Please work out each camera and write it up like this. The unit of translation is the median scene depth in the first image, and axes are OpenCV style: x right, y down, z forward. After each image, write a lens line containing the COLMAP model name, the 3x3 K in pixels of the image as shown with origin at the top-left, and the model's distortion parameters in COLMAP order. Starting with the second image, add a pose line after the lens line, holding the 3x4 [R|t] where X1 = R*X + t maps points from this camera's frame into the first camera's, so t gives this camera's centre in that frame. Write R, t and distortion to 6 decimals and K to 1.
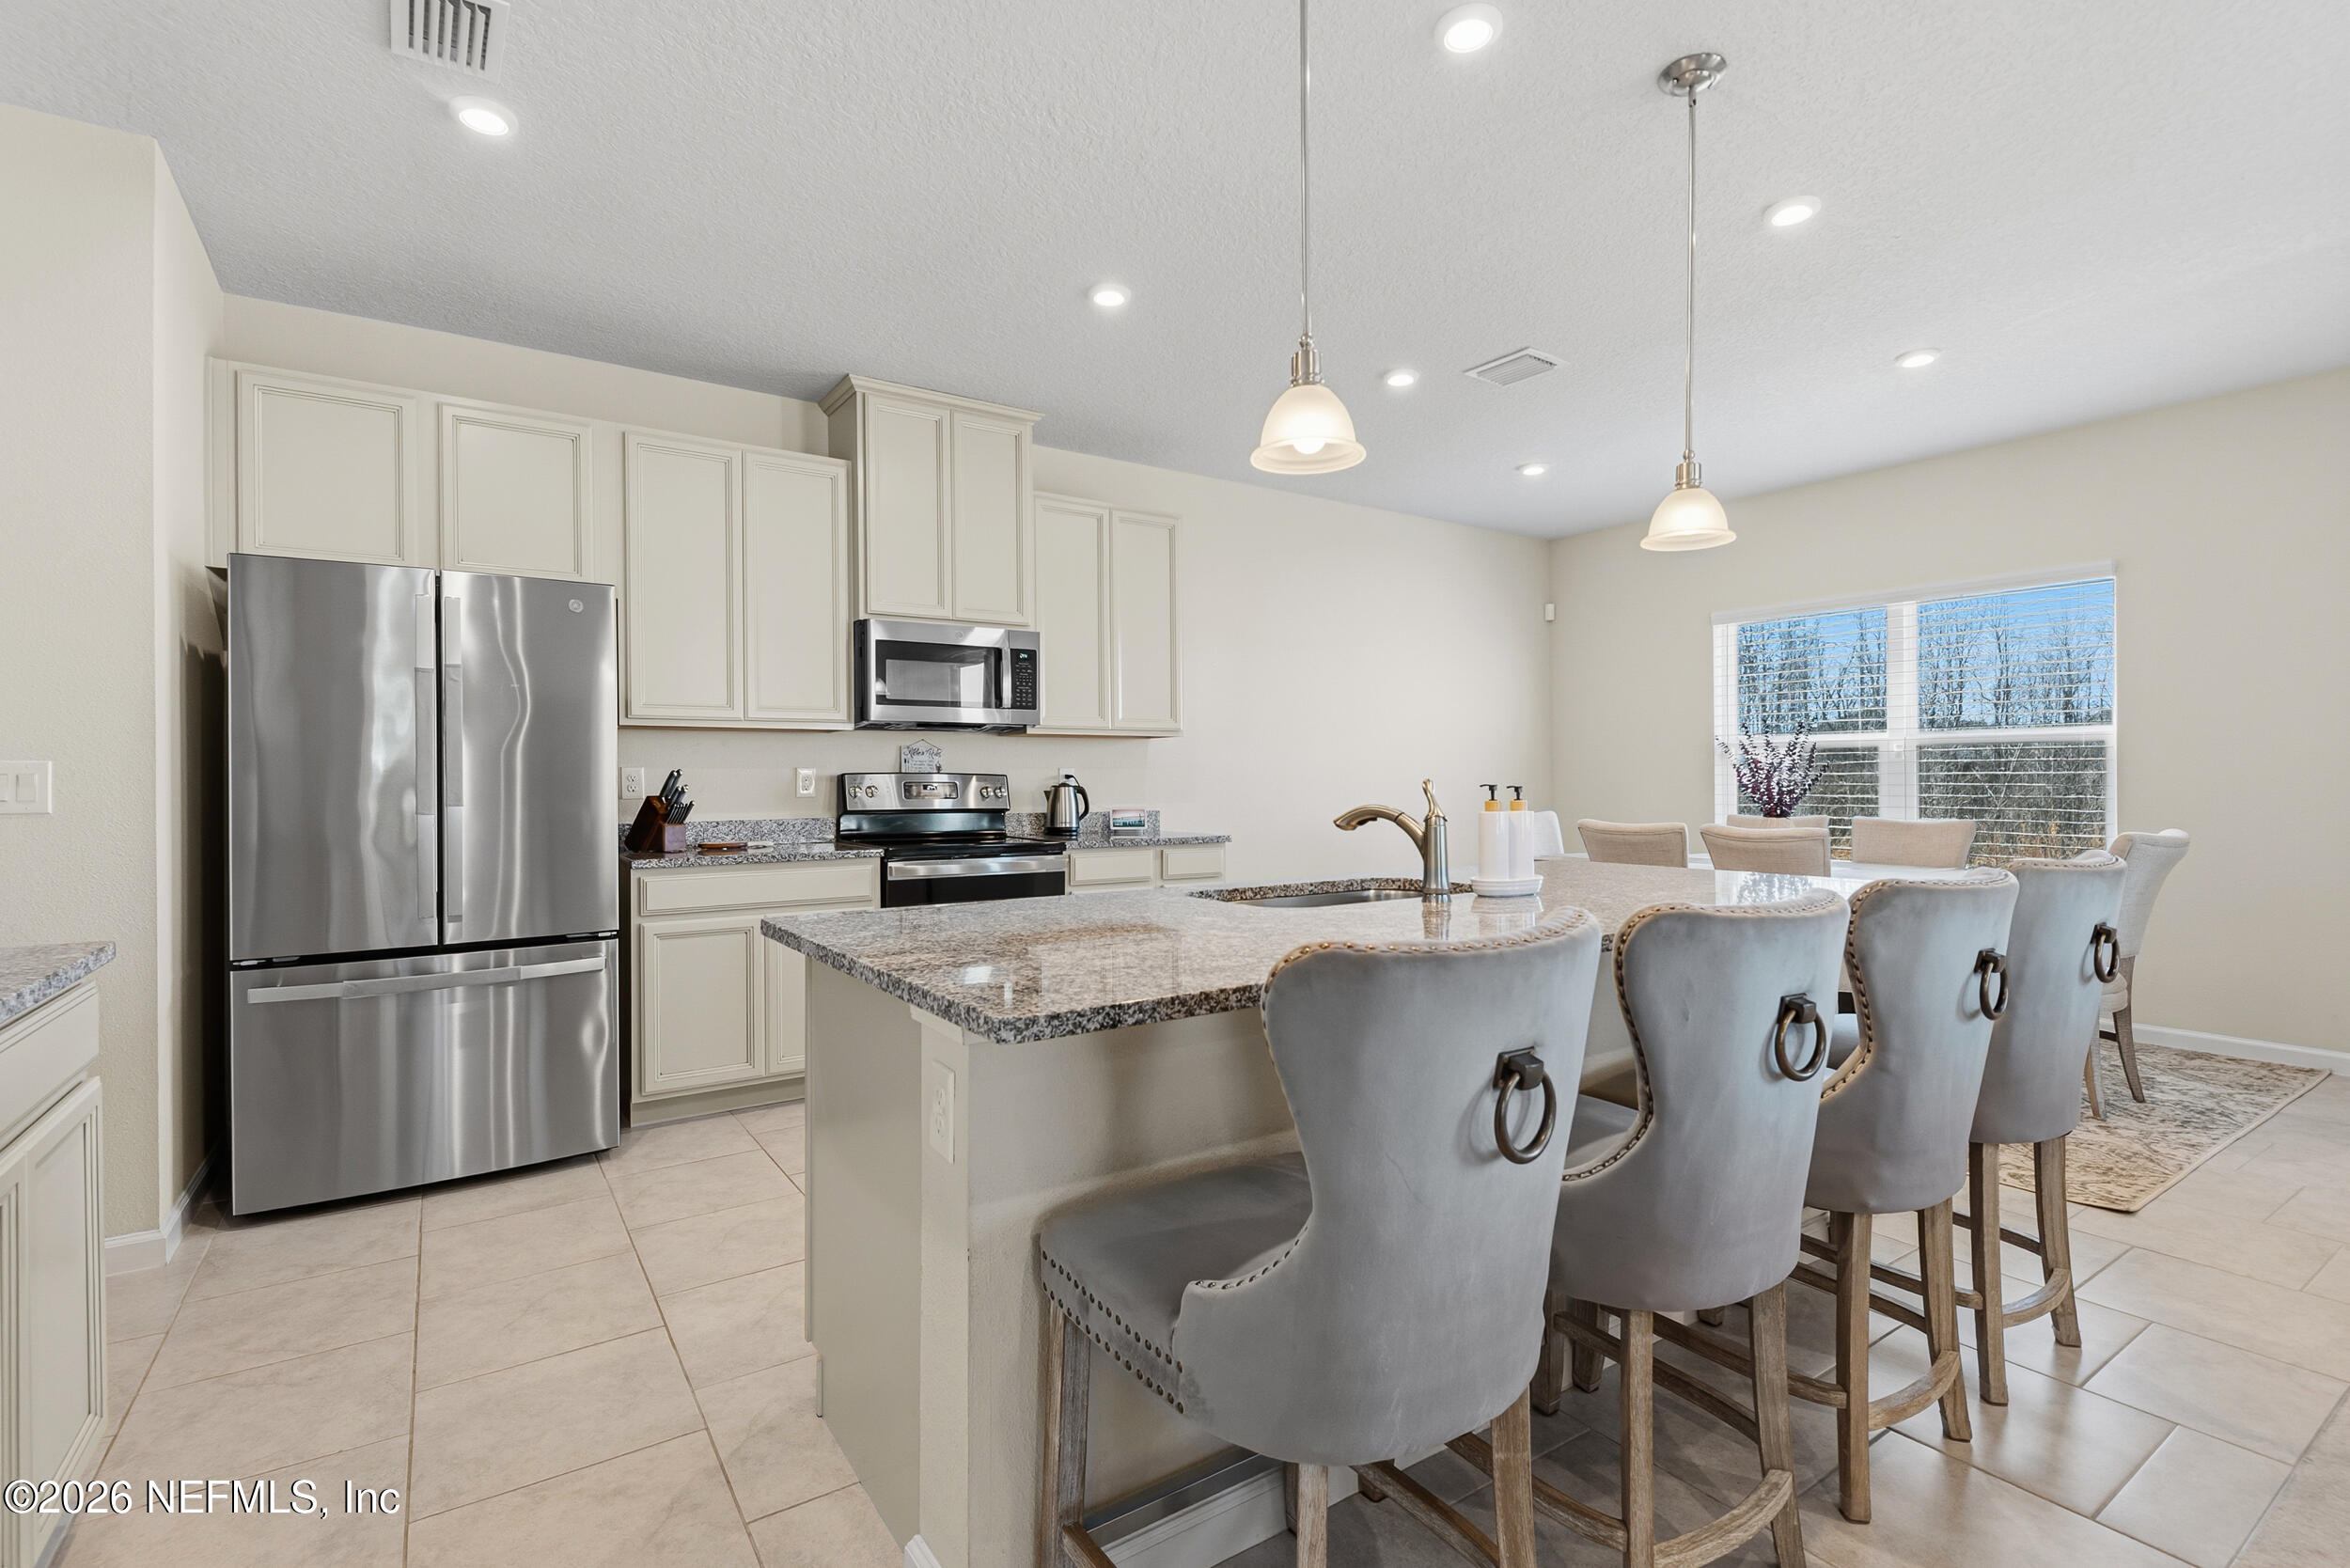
lens RADIAL K [[1074.1, 0, 1168.1], [0, 1074.1, 783.5], [0, 0, 1]] dist [-0.002807, -0.000082]
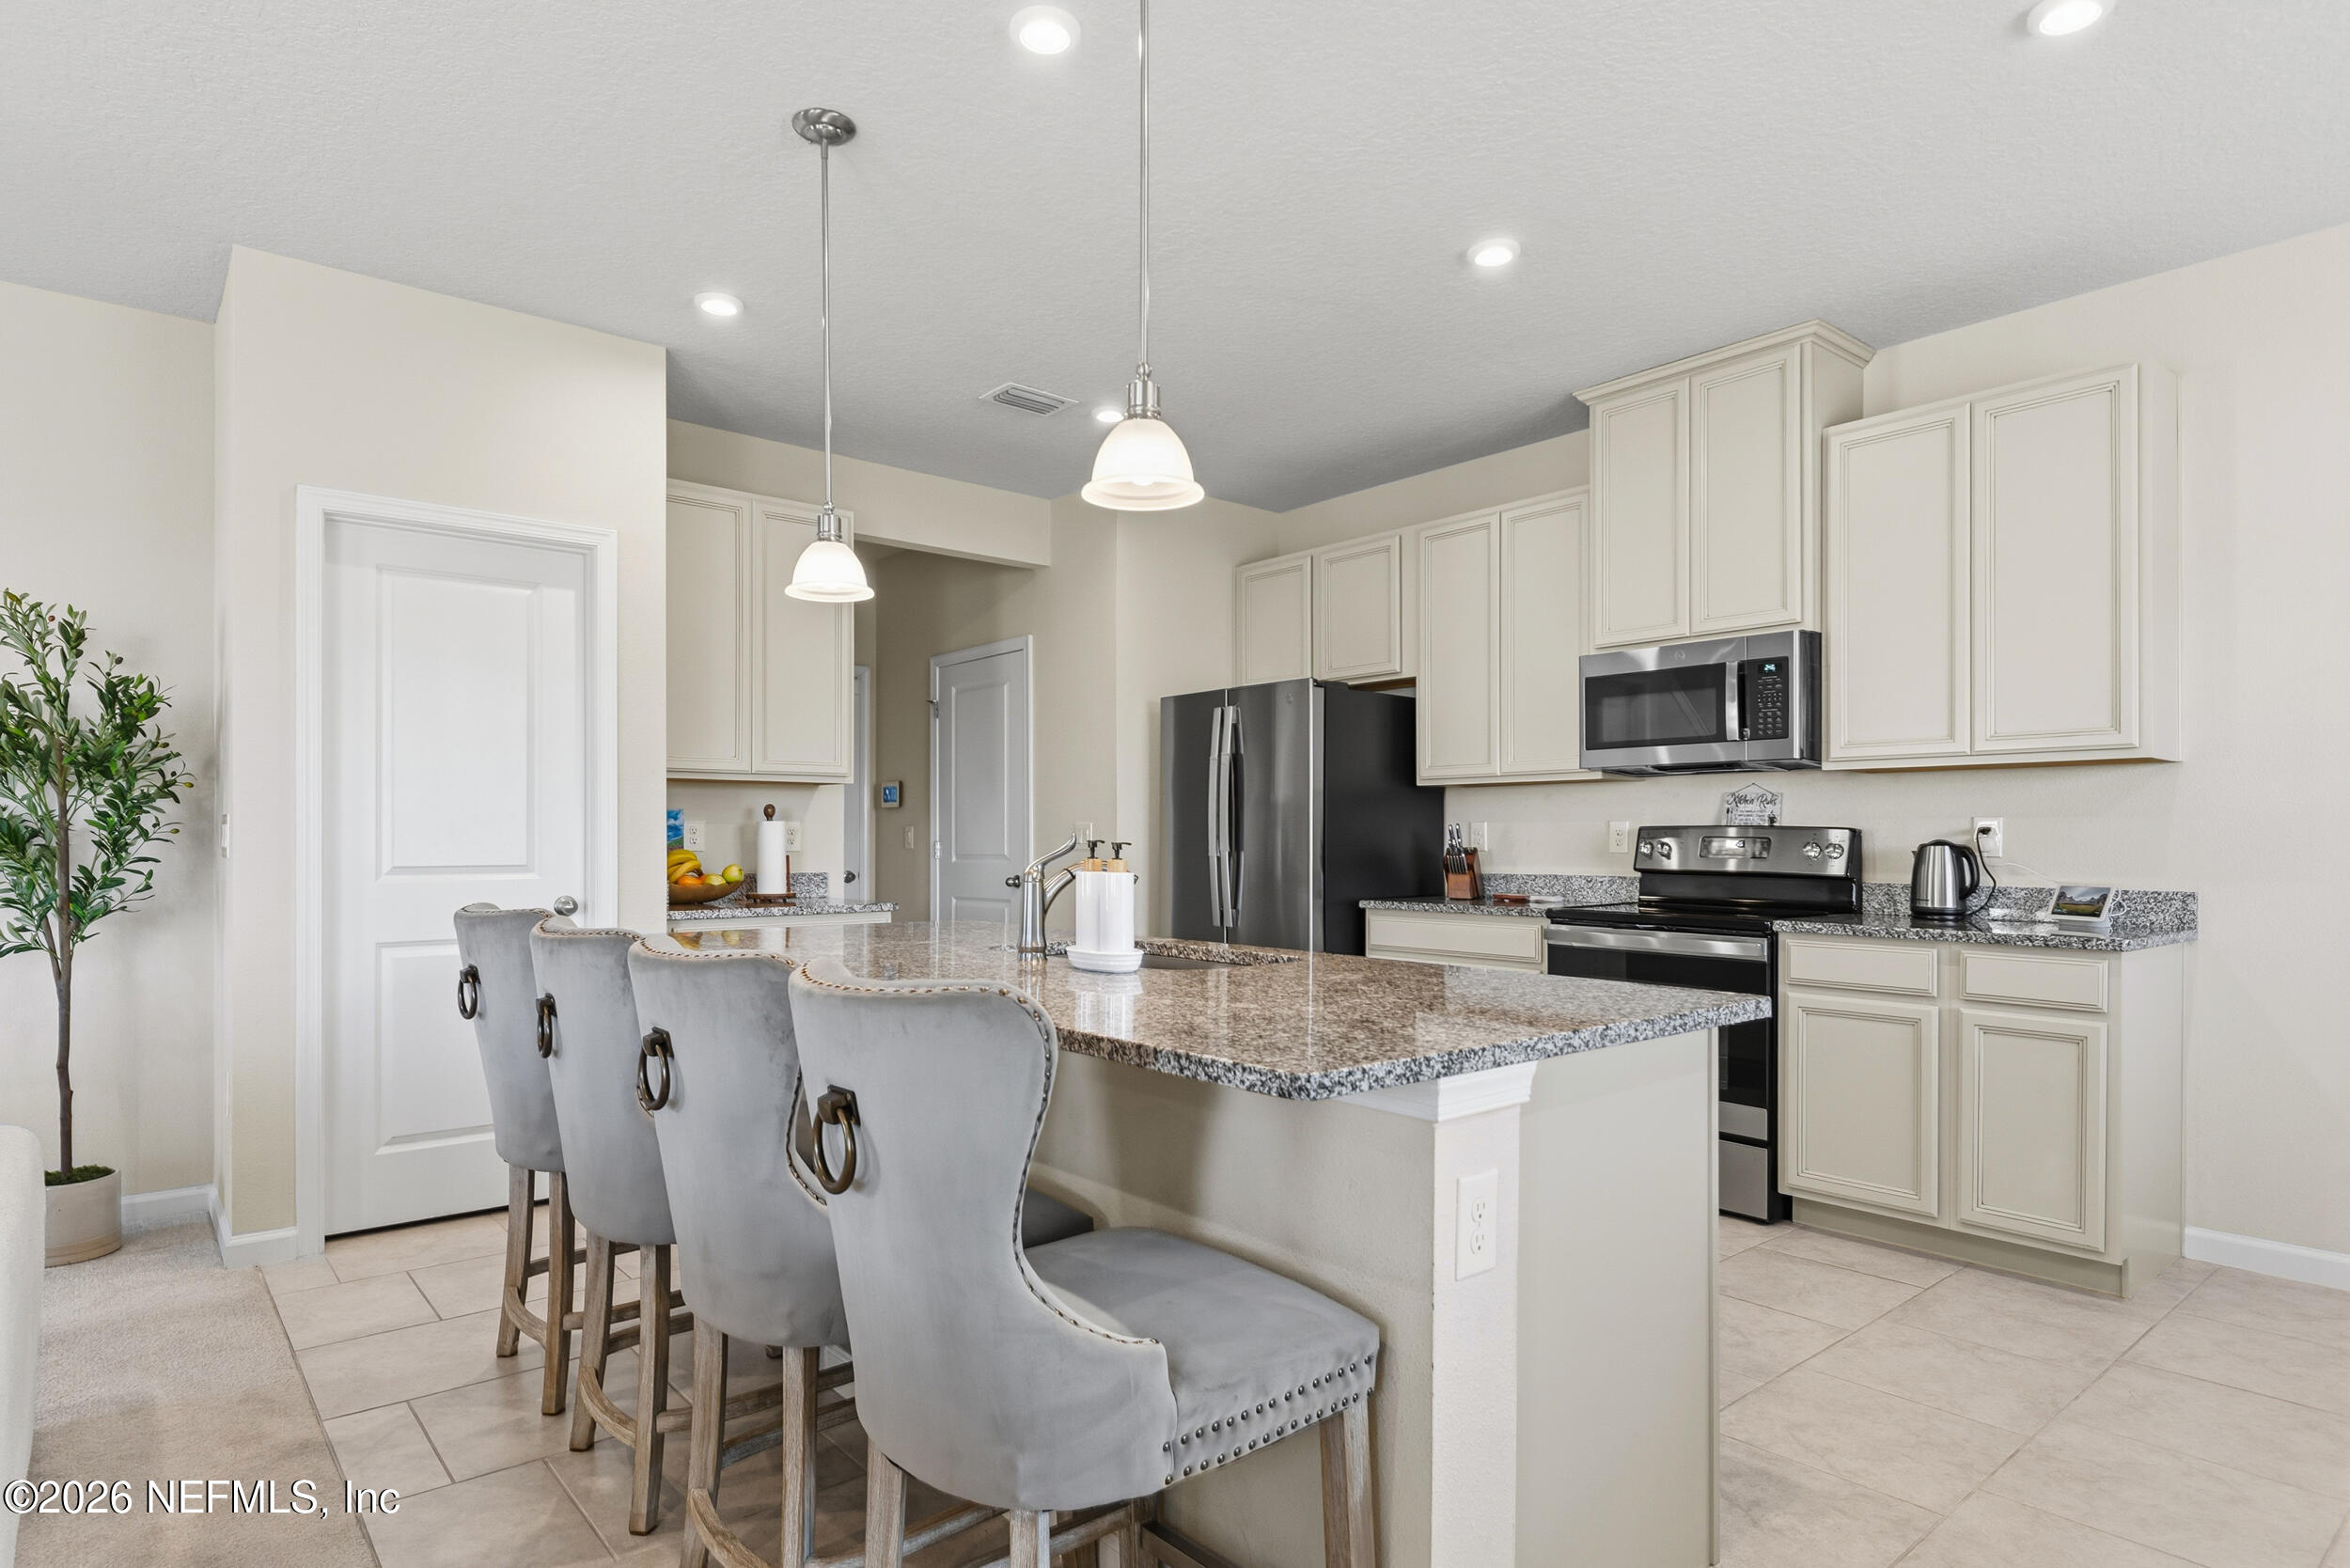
lens RADIAL K [[1324.0, 0, 1171.8], [0, 1324.0, 794.9], [0, 0, 1]] dist [0.002553, 0.000126]
pose [[0.109026, -0.023108, -0.993770, 0.742961], [-0.003751, 0.999713, -0.023657, -0.008427], [0.994032, 0.006307, 0.108908, 0.499066]]
